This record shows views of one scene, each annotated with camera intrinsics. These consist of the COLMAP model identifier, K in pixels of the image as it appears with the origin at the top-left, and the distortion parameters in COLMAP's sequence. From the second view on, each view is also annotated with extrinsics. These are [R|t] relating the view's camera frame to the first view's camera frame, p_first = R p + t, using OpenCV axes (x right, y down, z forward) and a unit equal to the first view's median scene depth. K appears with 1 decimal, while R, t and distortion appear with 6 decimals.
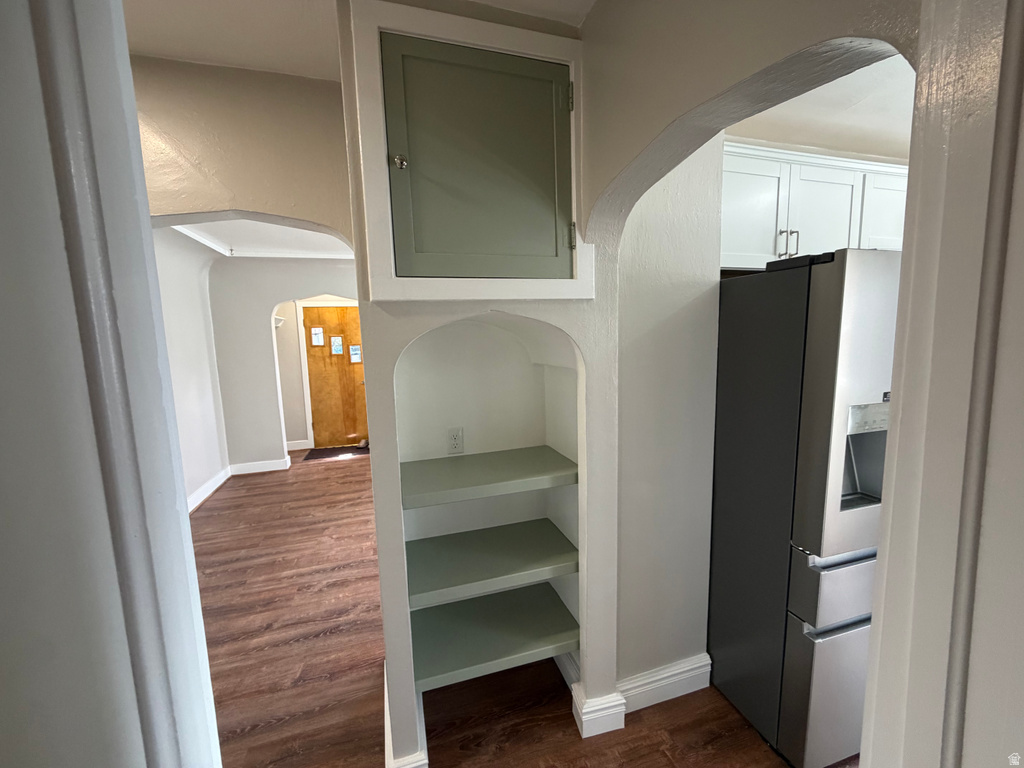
lens RADIAL K [[407.2, 0, 509.1], [0, 407.2, 384.1], [0, 0, 1]] dist [-0.001805, -0.000353]
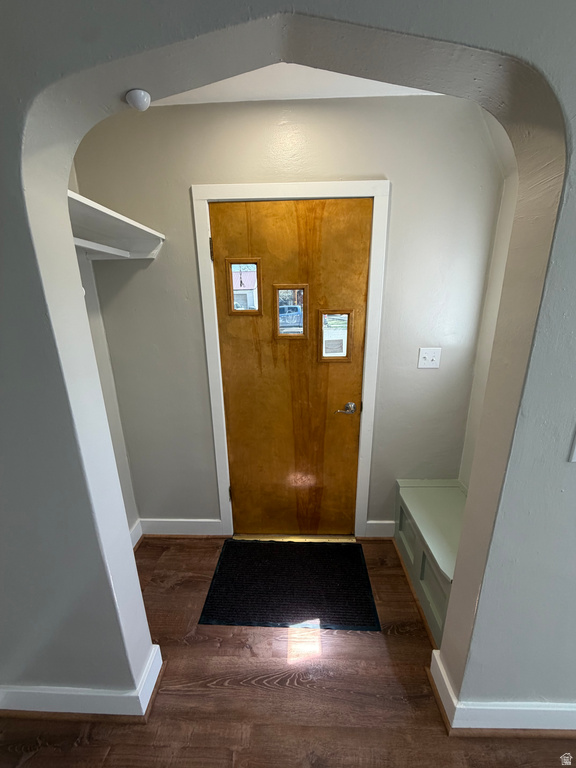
lens RADIAL K [[305.4, 0, 288.0], [0, 305.4, 384.0], [0, 0, 1]] dist [-0.001805, -0.000353]
pose [[0.944618, 0.103190, -0.311526, -0.338857], [-0.049993, 0.983446, 0.174168, -0.081229], [0.324342, -0.148948, 0.934140, 0.743501]]
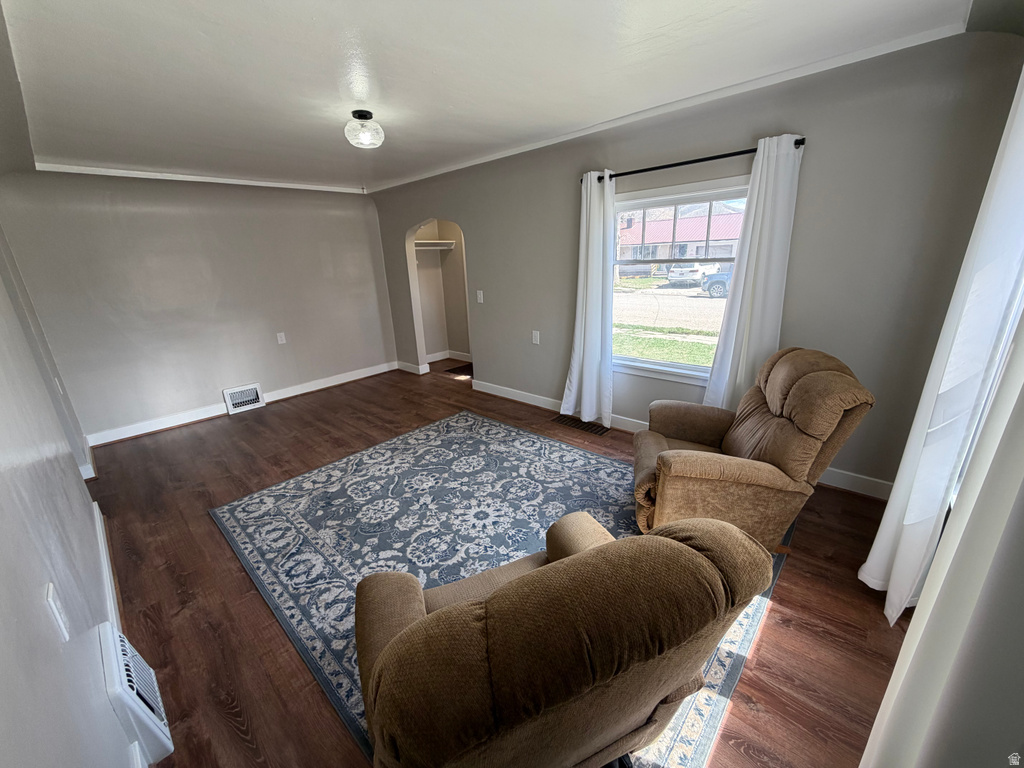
lens RADIAL K [[407.2, 0, 509.1], [0, 407.2, 384.1], [0, 0, 1]] dist [-0.001805, -0.000353]
pose [[0.499908, 0.266132, -0.824176, 0.518316], [-0.073425, 0.961215, 0.265847, -0.092638], [0.862960, -0.072385, 0.500060, 0.541405]]
